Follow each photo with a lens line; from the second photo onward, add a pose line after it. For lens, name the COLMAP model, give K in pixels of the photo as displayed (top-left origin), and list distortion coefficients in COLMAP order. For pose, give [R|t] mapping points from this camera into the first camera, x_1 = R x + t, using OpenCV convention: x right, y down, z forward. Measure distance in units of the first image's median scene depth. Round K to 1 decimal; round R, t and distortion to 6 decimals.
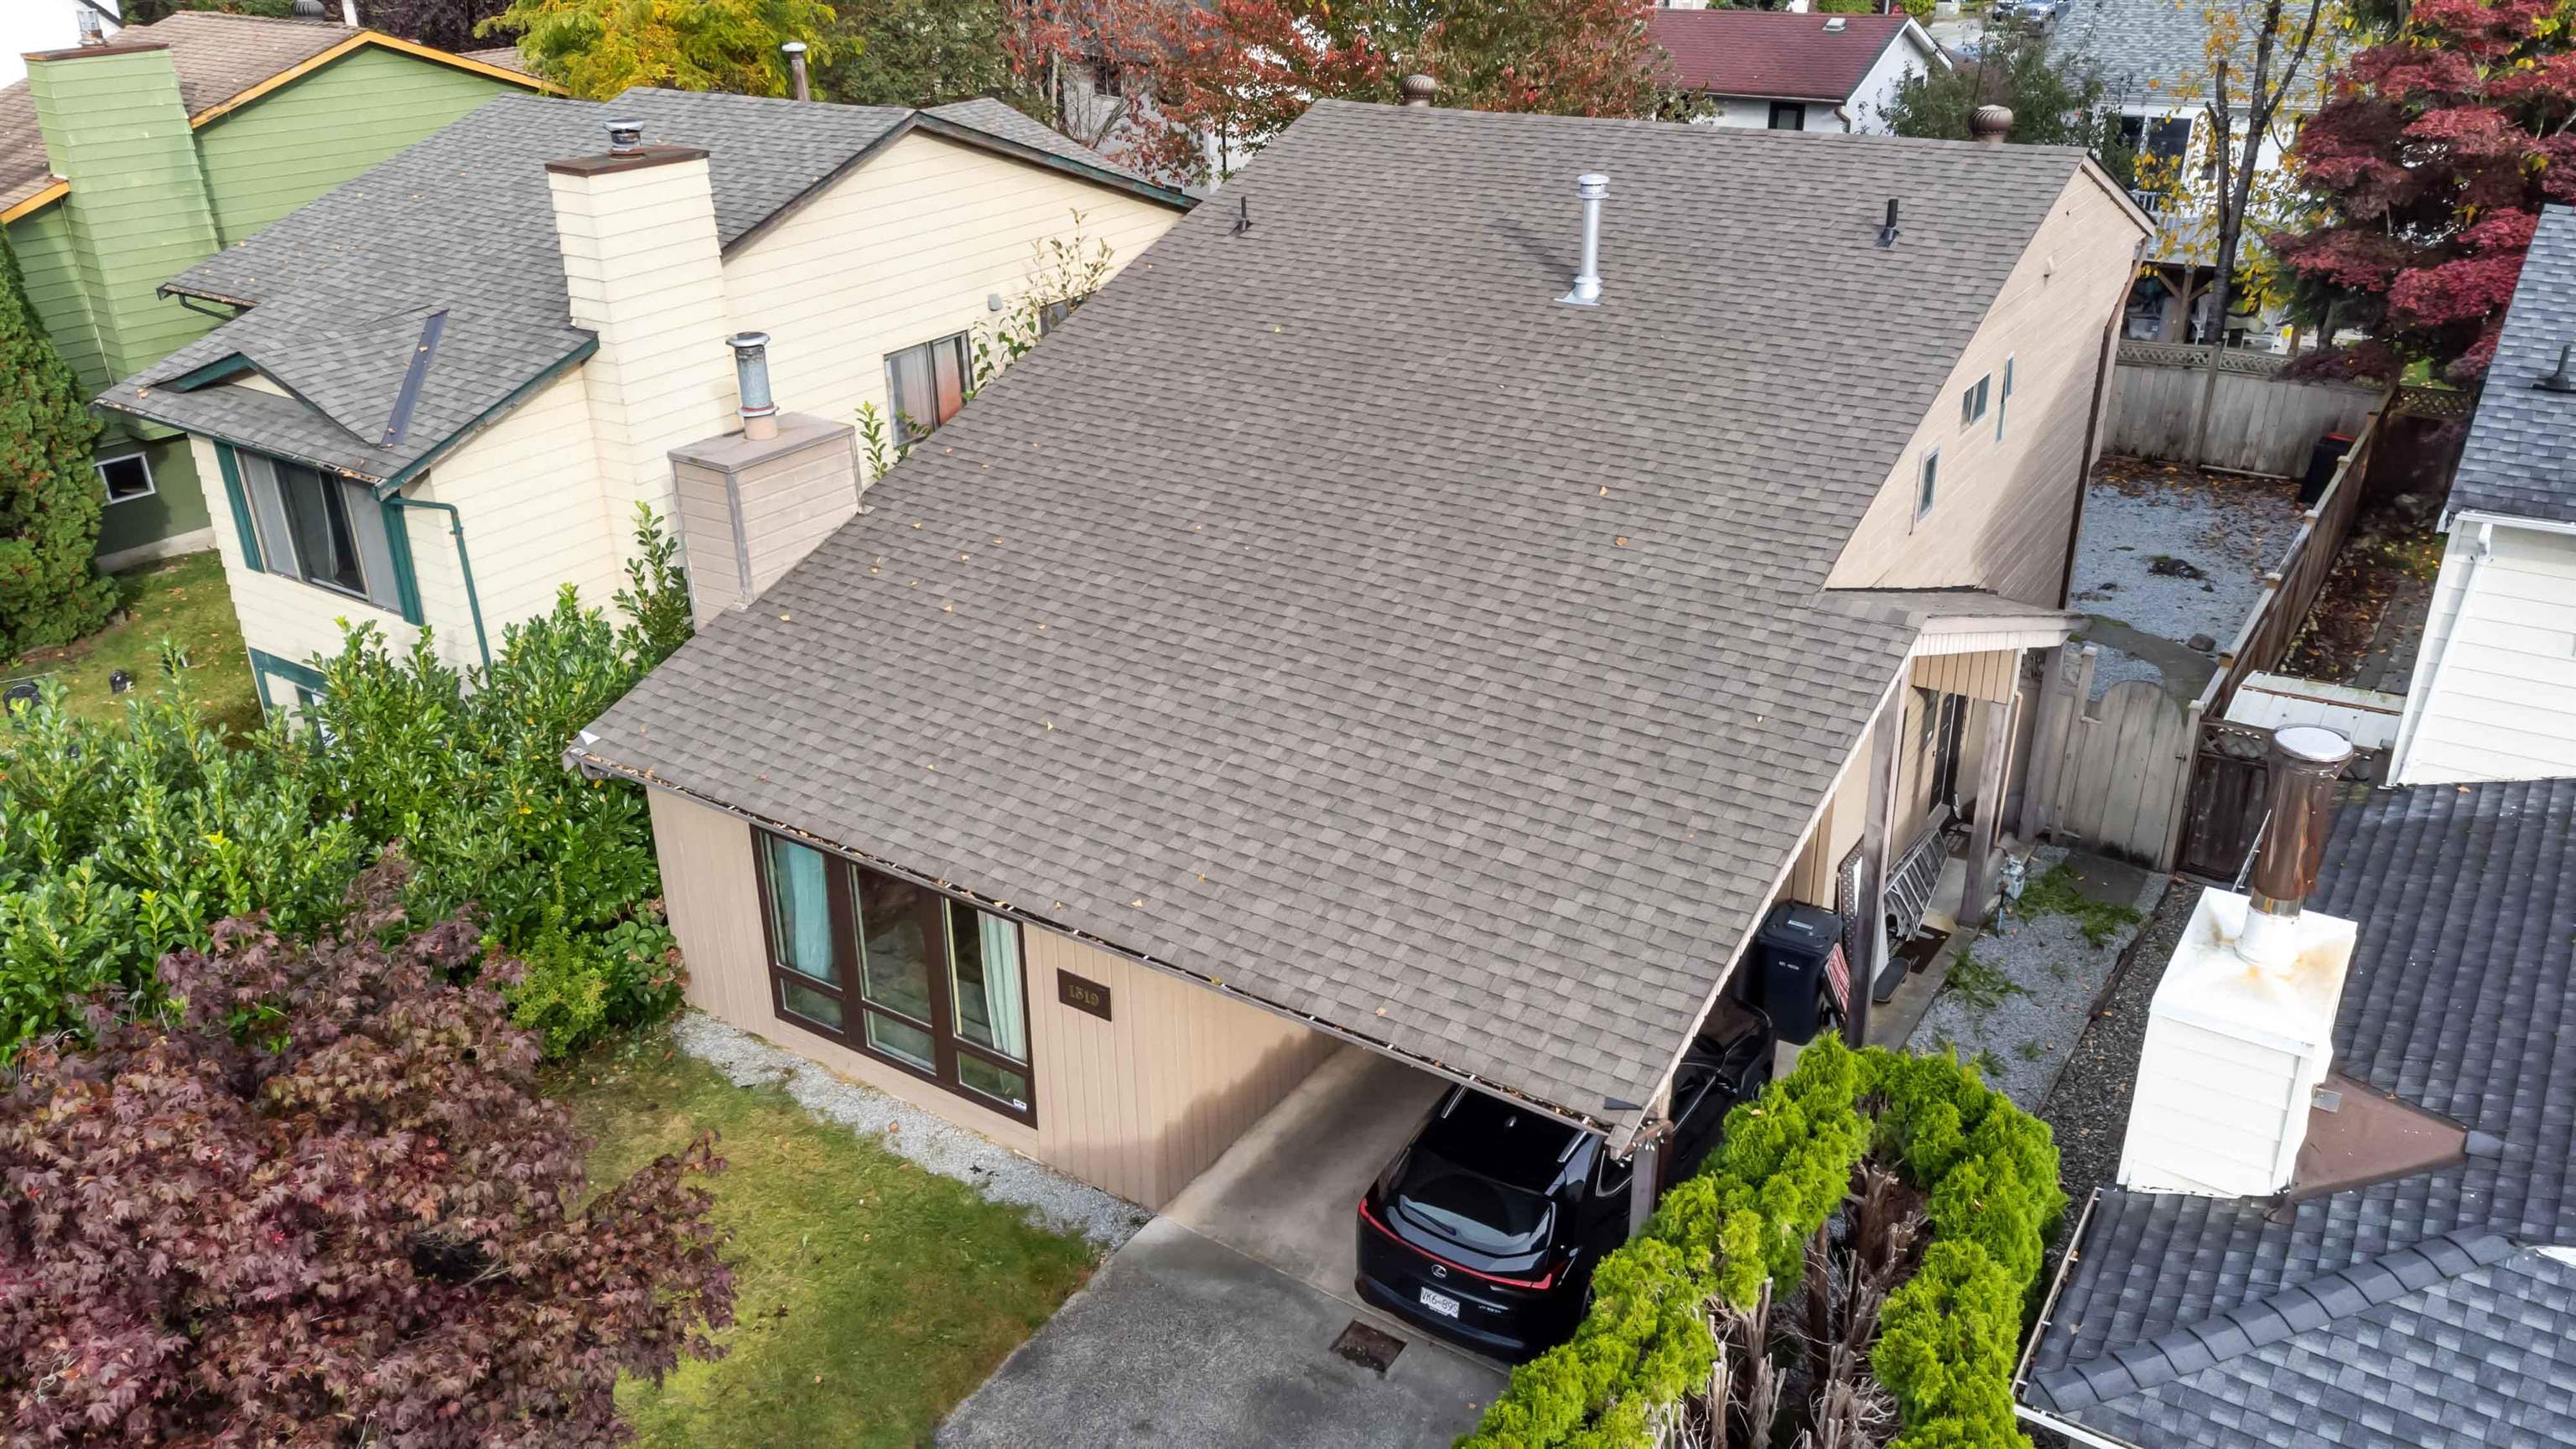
lens RADIAL K [[1846.8, 0, 1288.0], [0, 1846.8, 724.5], [0, 0, 1]] dist [0.029325, -0.000597]
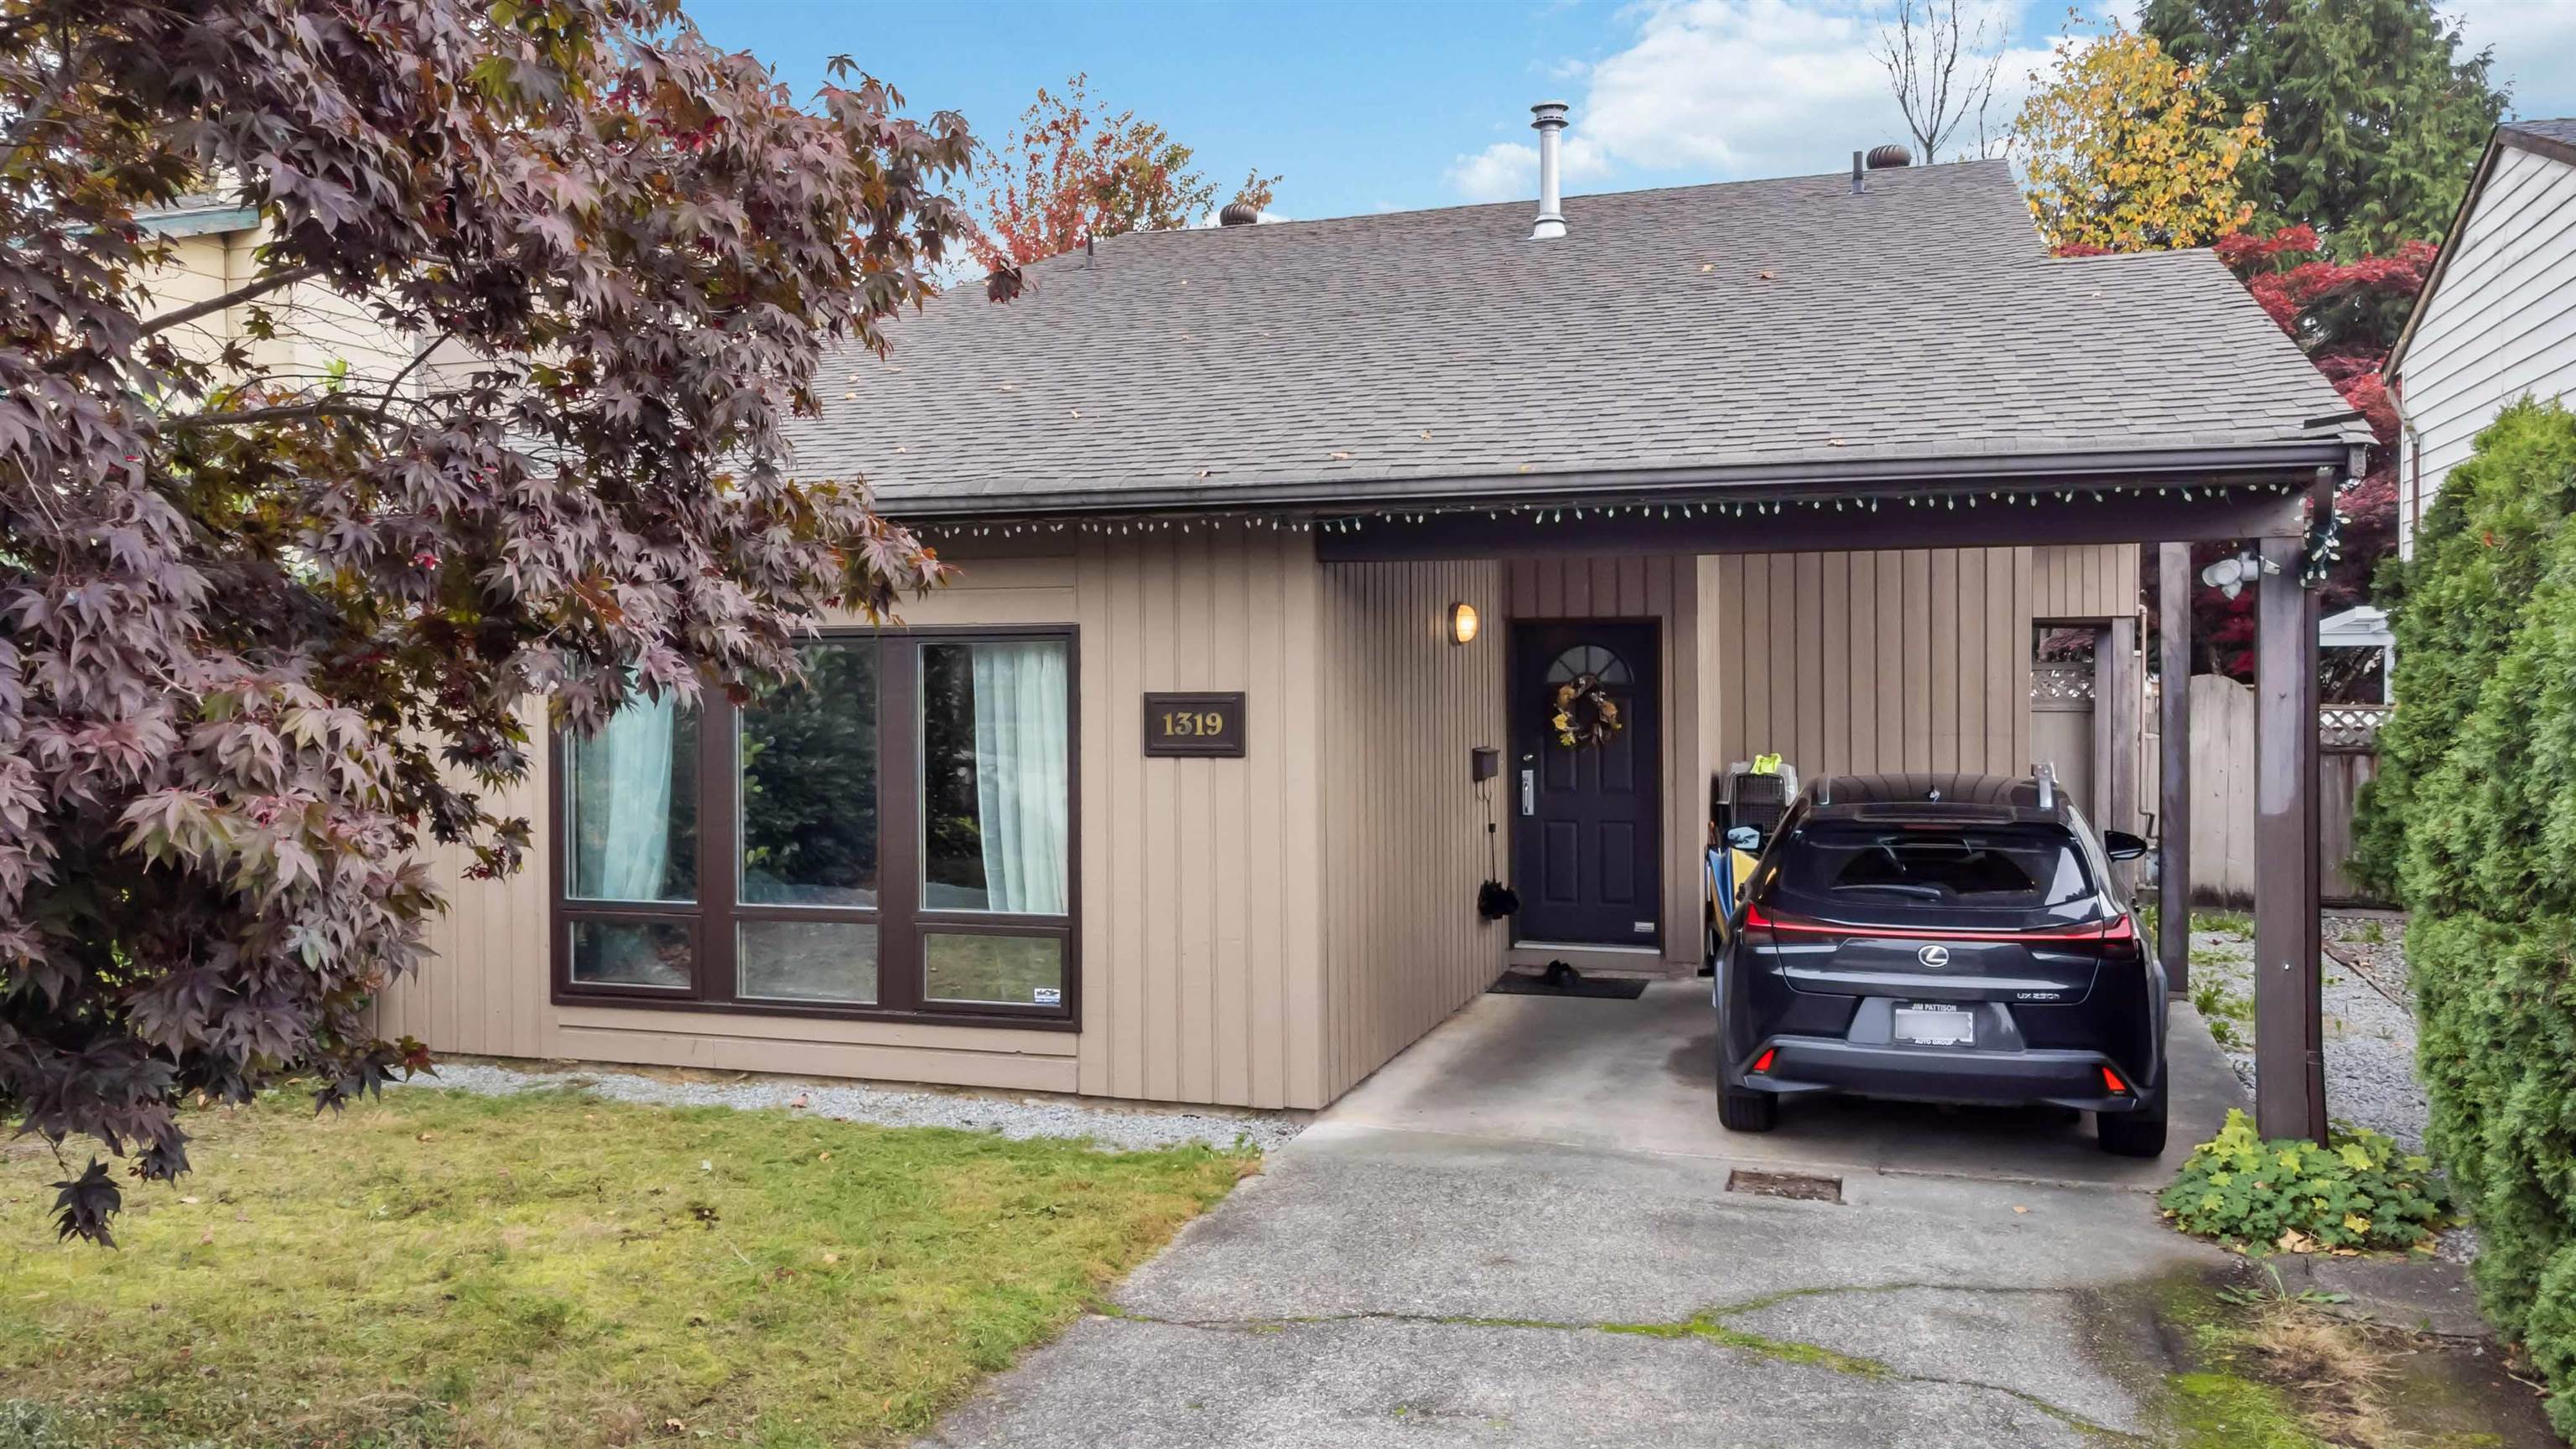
lens RADIAL K [[1846.8, 0, 1288.0], [0, 1846.8, 724.5], [0, 0, 1]] dist [0.029325, -0.000597]
pose [[0.963563, 0.011257, 0.267246, -0.207043], [0.096604, 0.917032, -0.386937, 0.327516], [-0.249429, 0.398655, 0.882530, 0.378349]]
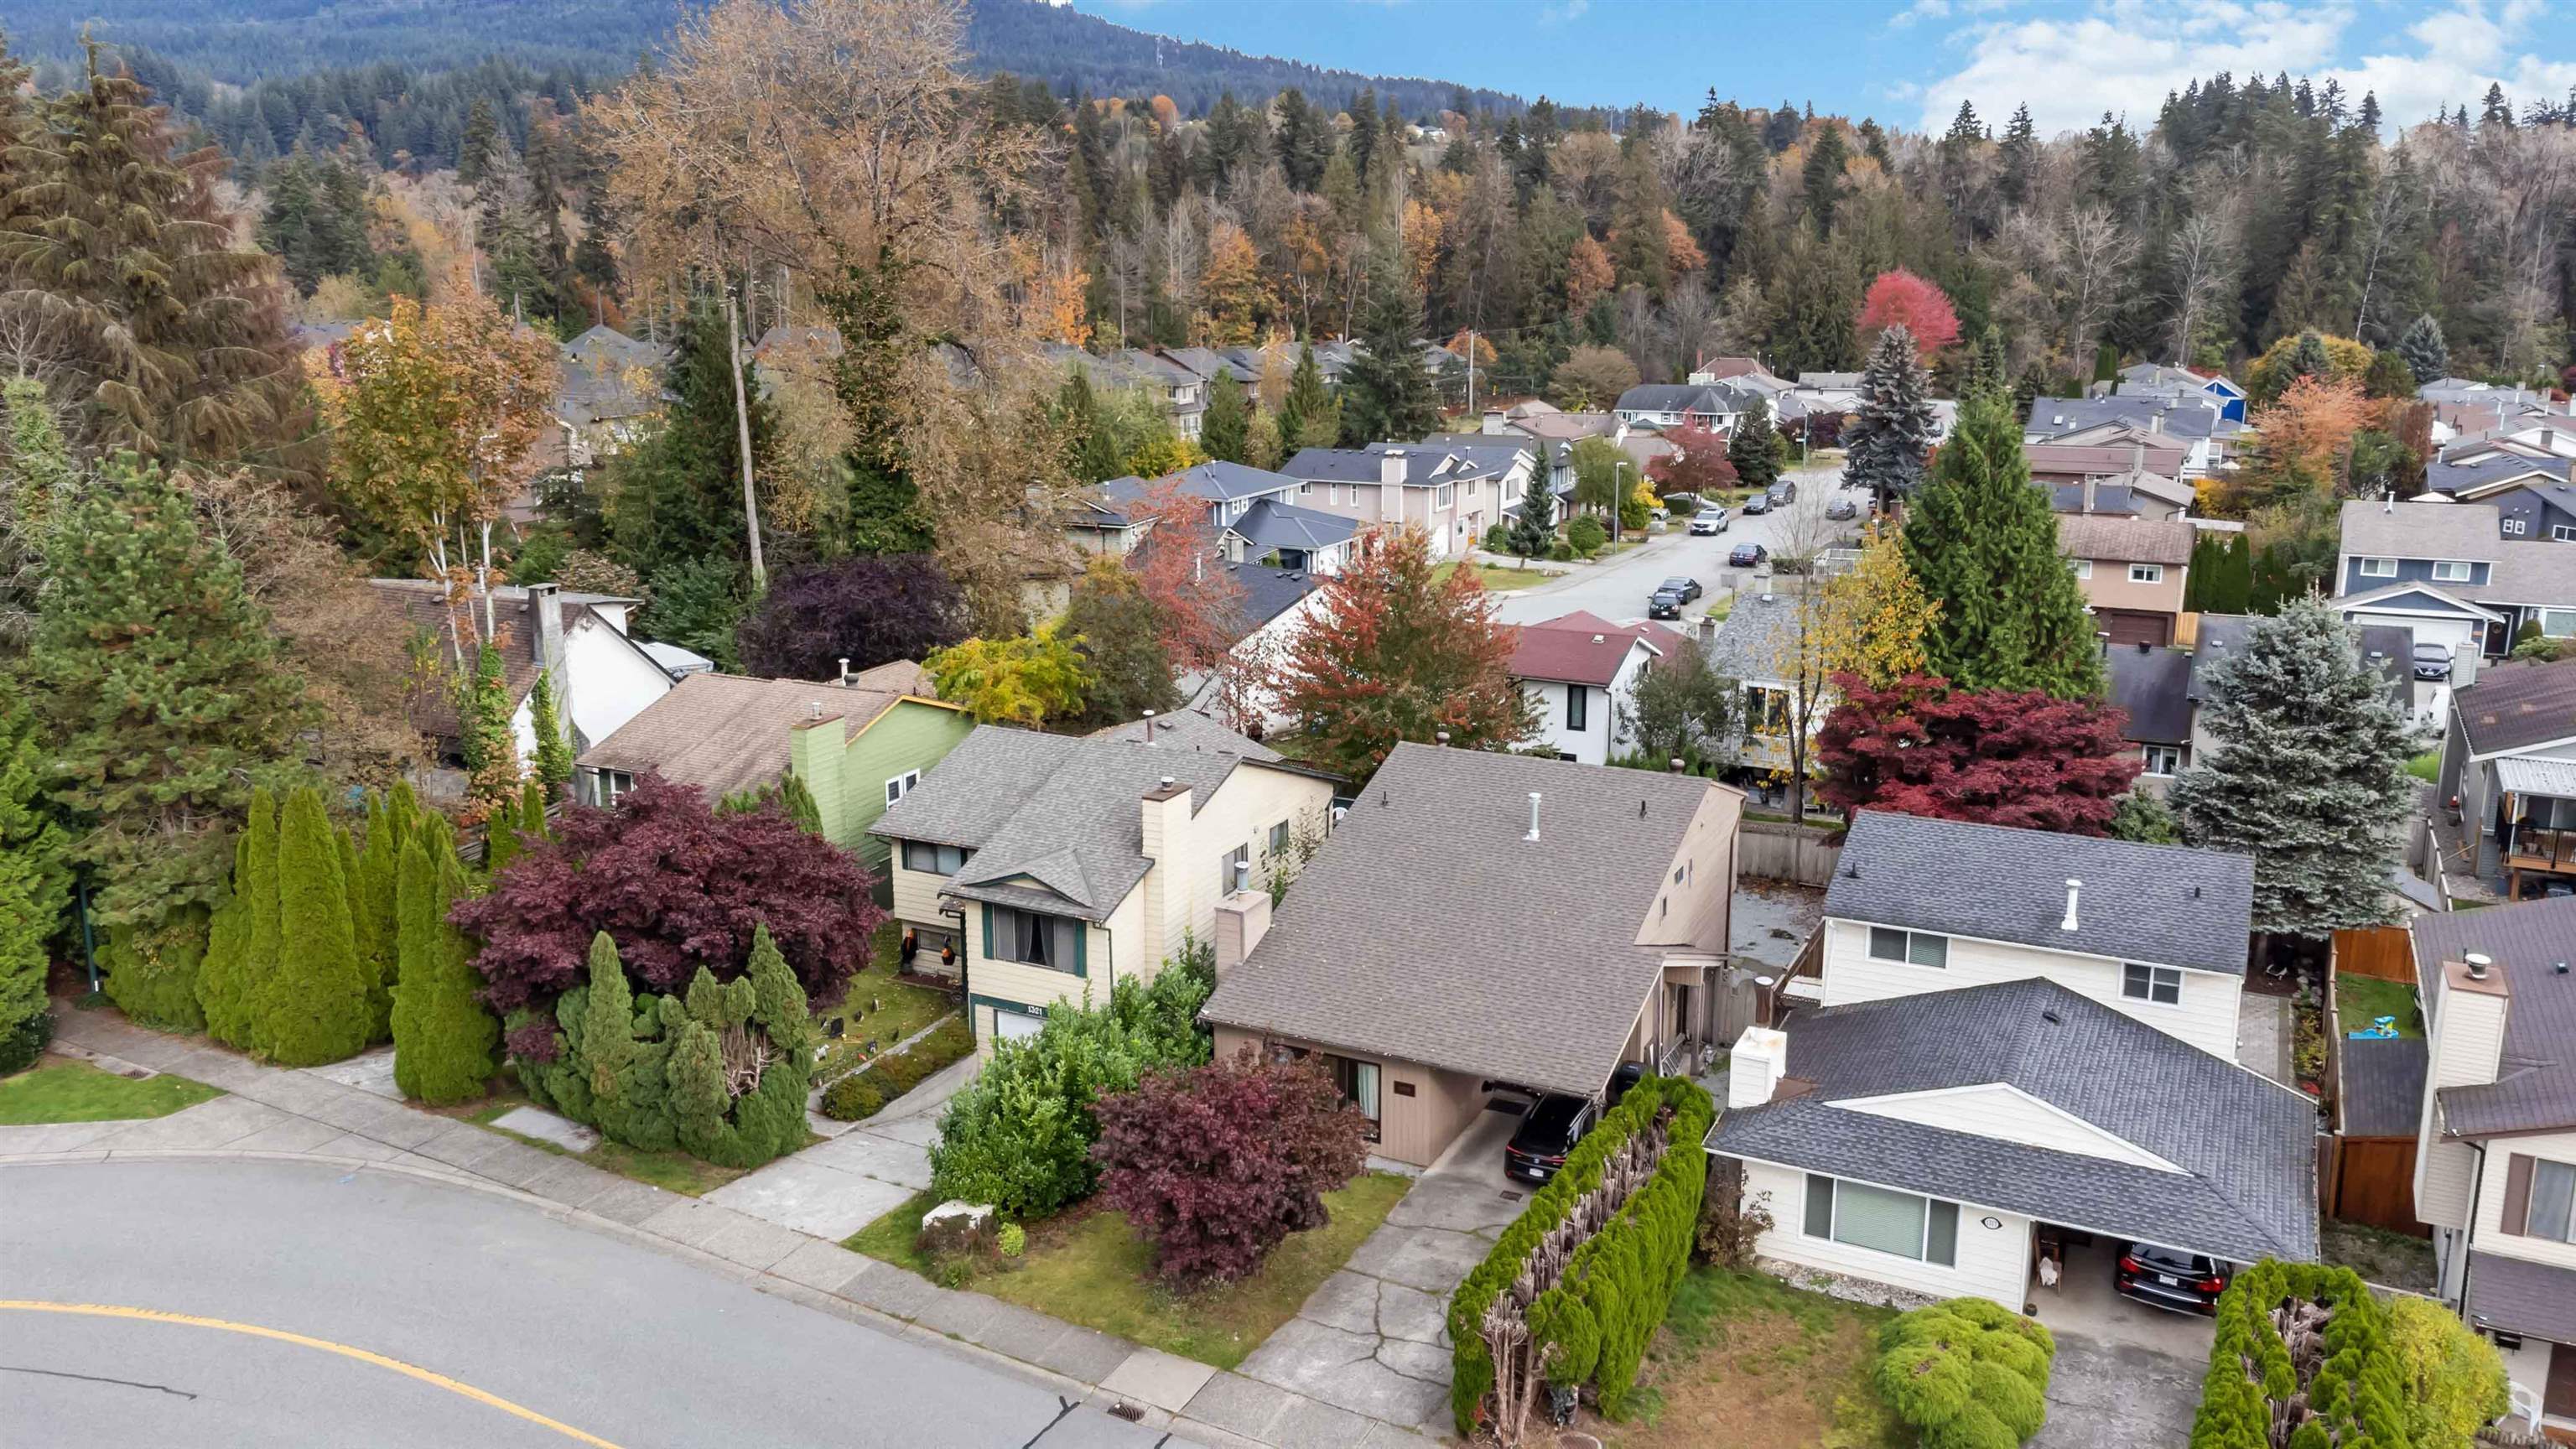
lens RADIAL K [[1846.8, 0, 1288.0], [0, 1846.8, 724.5], [0, 0, 1]] dist [0.029325, -0.000597]
pose [[0.992335, -0.013973, 0.122782, -0.554127], [0.038783, 0.978602, -0.202073, 0.140986], [-0.117331, 0.205286, 0.971644, -1.691113]]
